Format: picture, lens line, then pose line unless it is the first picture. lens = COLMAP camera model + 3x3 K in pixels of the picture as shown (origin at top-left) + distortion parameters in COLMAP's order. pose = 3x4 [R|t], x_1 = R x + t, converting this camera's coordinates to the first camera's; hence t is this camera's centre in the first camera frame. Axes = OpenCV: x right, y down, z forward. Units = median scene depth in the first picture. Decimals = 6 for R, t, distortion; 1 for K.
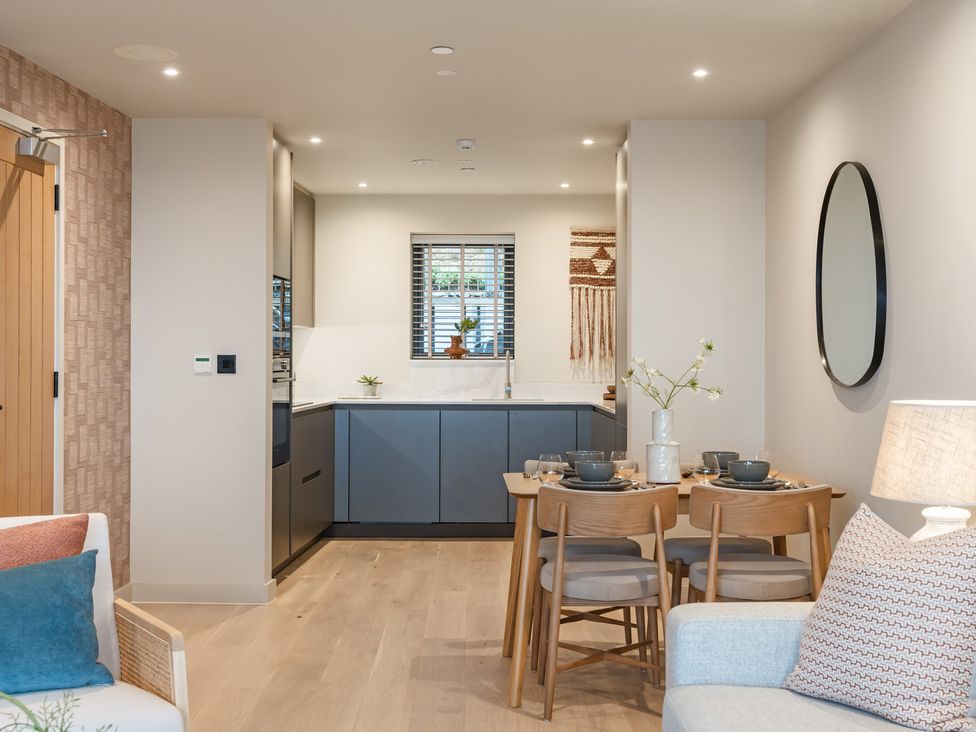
lens RADIAL K [[1281.3, 0, 492.4], [0, 1281.3, 357.7], [0, 0, 1]] dist [0.008904, 0.000000]
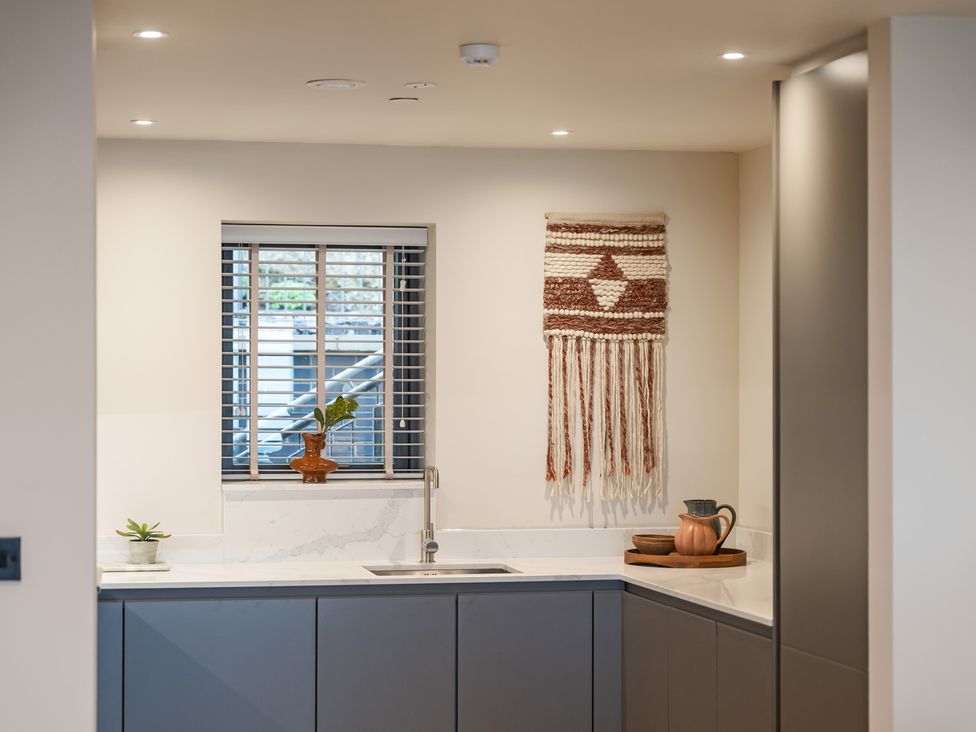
lens RADIAL K [[2176.5, 0, 455.8], [0, 2176.5, 377.4], [0, 0, 1]] dist [0.122550, 0.000000]
pose [[0.979835, -0.003543, 0.199779, -0.194140], [0.003891, 0.999992, -0.001349, -0.051155], [-0.199772, 0.002099, 0.979840, 0.243361]]
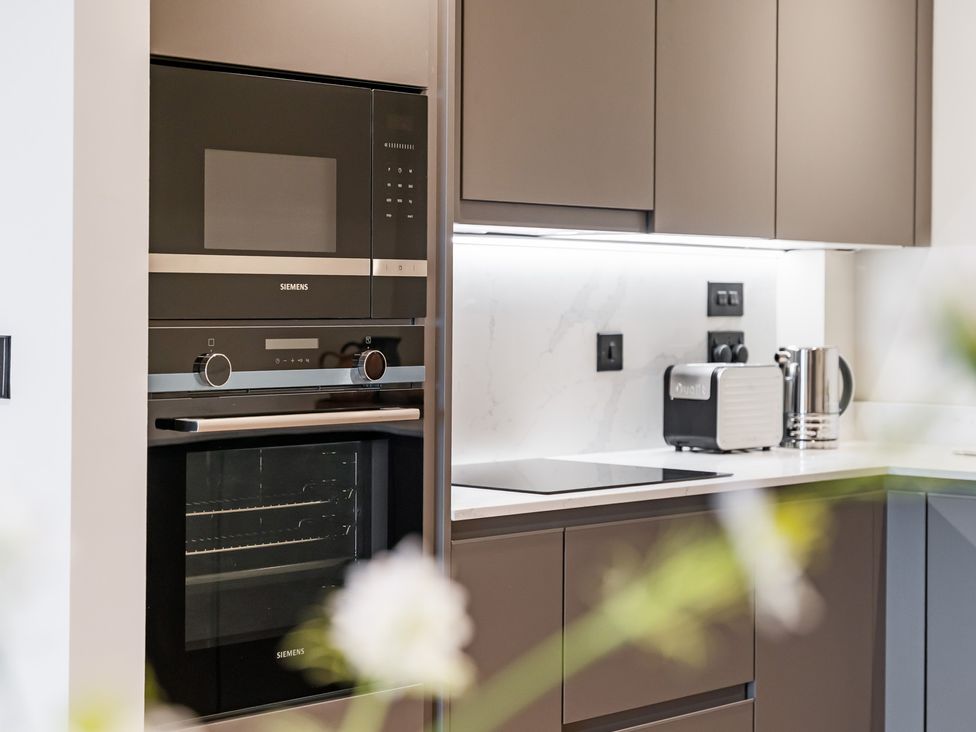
lens RADIAL K [[2000.3, 0, 485.6], [0, 2000.3, 362.3], [0, 0, 1]] dist [0.057057, 0.000000]
pose [[0.767300, 0.022517, -0.640893, 0.168049], [-0.006112, 0.999595, 0.027802, -0.009086], [0.641259, -0.017415, 0.767127, 0.677751]]
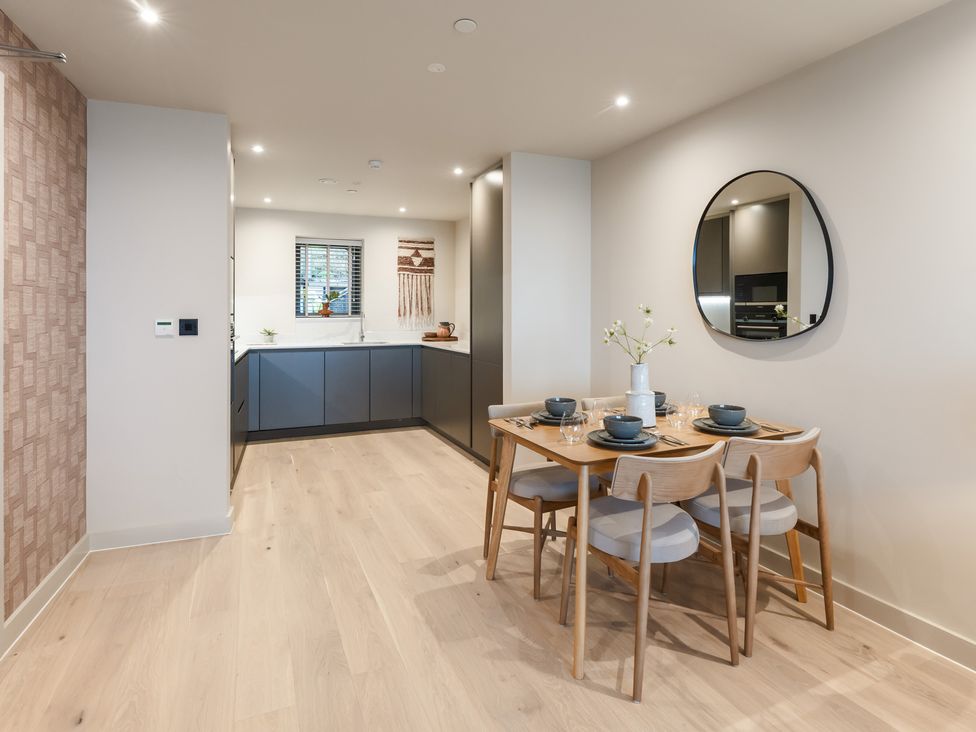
lens RADIAL K [[527.4, 0, 483.0], [0, 527.4, 309.4], [0, 0, 1]] dist [-0.000293, -0.002563]
pose [[0.920512, -0.004269, 0.390690, -0.143244], [0.006108, 0.999975, -0.003467, -0.007082], [-0.390666, 0.005578, 0.920516, 0.448174]]
